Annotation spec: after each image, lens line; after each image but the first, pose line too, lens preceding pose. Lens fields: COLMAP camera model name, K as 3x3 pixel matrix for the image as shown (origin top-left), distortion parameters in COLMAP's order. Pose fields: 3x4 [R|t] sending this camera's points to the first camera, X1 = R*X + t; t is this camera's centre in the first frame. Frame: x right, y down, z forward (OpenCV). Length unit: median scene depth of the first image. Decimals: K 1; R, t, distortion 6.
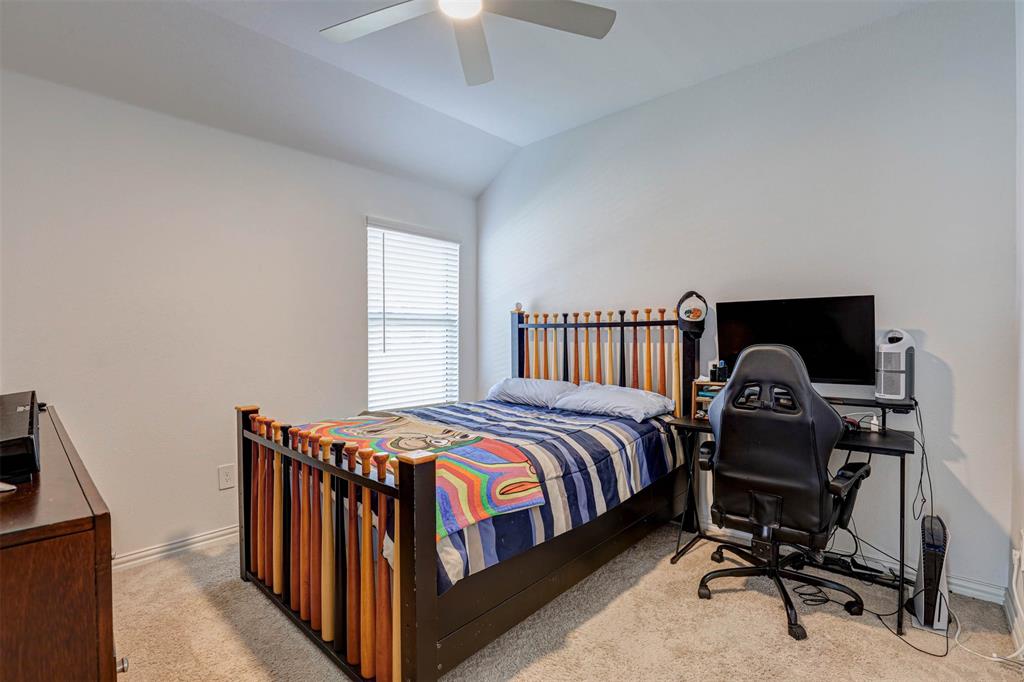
lens RADIAL K [[475.5, 0, 514.5], [0, 475.5, 351.7], [0, 0, 1]] dist [-0.021772, 0.000559]
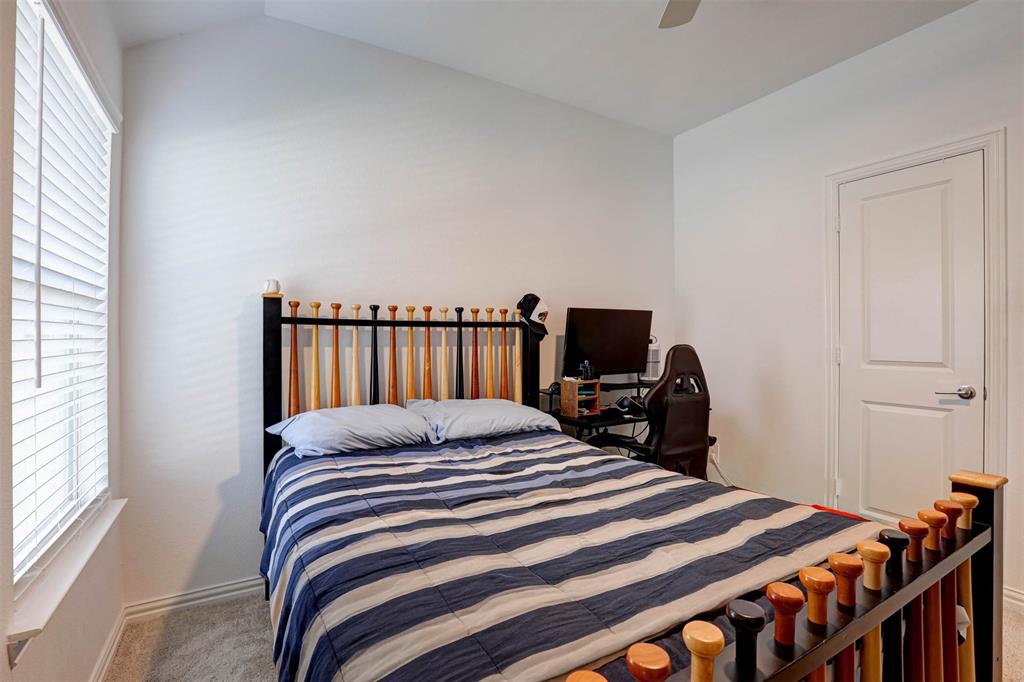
lens RADIAL K [[475.5, 0, 514.5], [0, 475.5, 351.7], [0, 0, 1]] dist [-0.021772, 0.000559]
pose [[0.300550, -0.026506, 0.953398, -0.529053], [0.028615, 0.999414, 0.018765, -0.022273], [-0.953337, 0.021642, 0.301132, 0.654171]]
